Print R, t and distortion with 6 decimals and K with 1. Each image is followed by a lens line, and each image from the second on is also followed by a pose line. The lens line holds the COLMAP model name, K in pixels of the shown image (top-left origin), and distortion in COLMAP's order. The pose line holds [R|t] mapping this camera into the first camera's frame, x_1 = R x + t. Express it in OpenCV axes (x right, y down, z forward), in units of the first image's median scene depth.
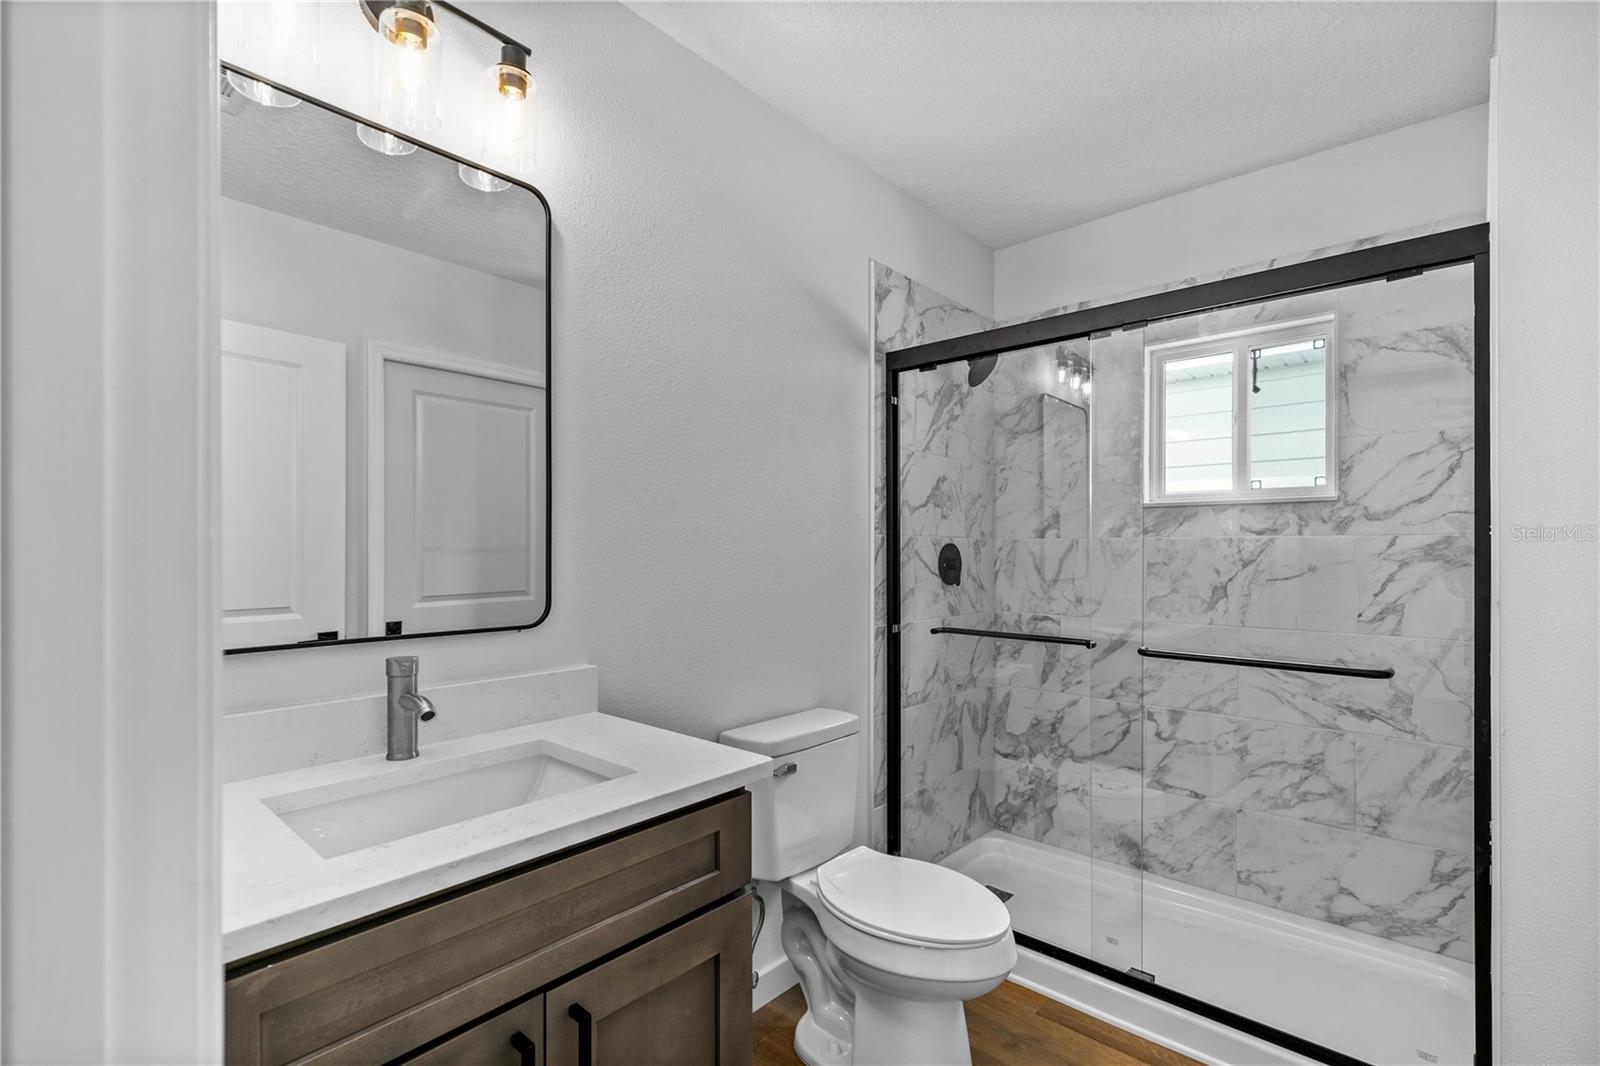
lens RADIAL K [[715.8, 0, 796.2], [0, 715.8, 542.9], [0, 0, 1]] dist [0.004941, 0.000125]
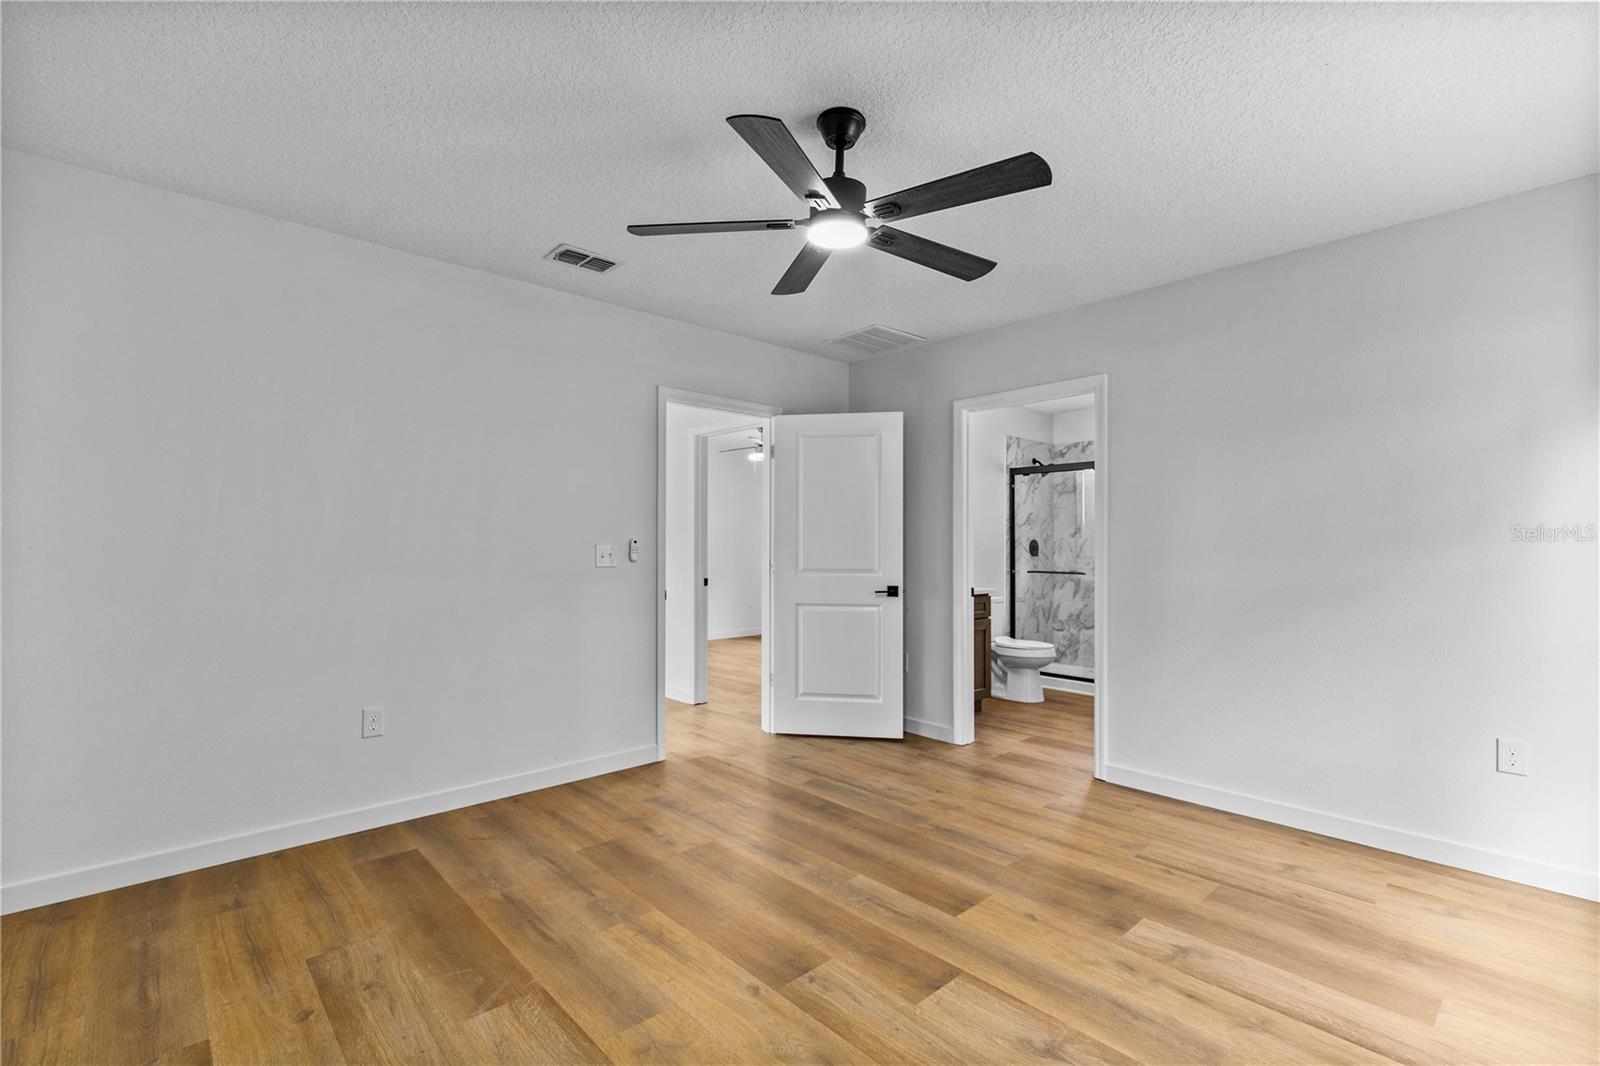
lens RADIAL K [[715.8, 0, 796.2], [0, 715.8, 542.9], [0, 0, 1]] dist [0.004941, 0.000125]
pose [[0.995670, 0.000082, -0.092960, -0.399247], [-0.000071, 1.000000, 0.000124, 0.012890], [0.092960, -0.000117, 0.995670, -1.648994]]
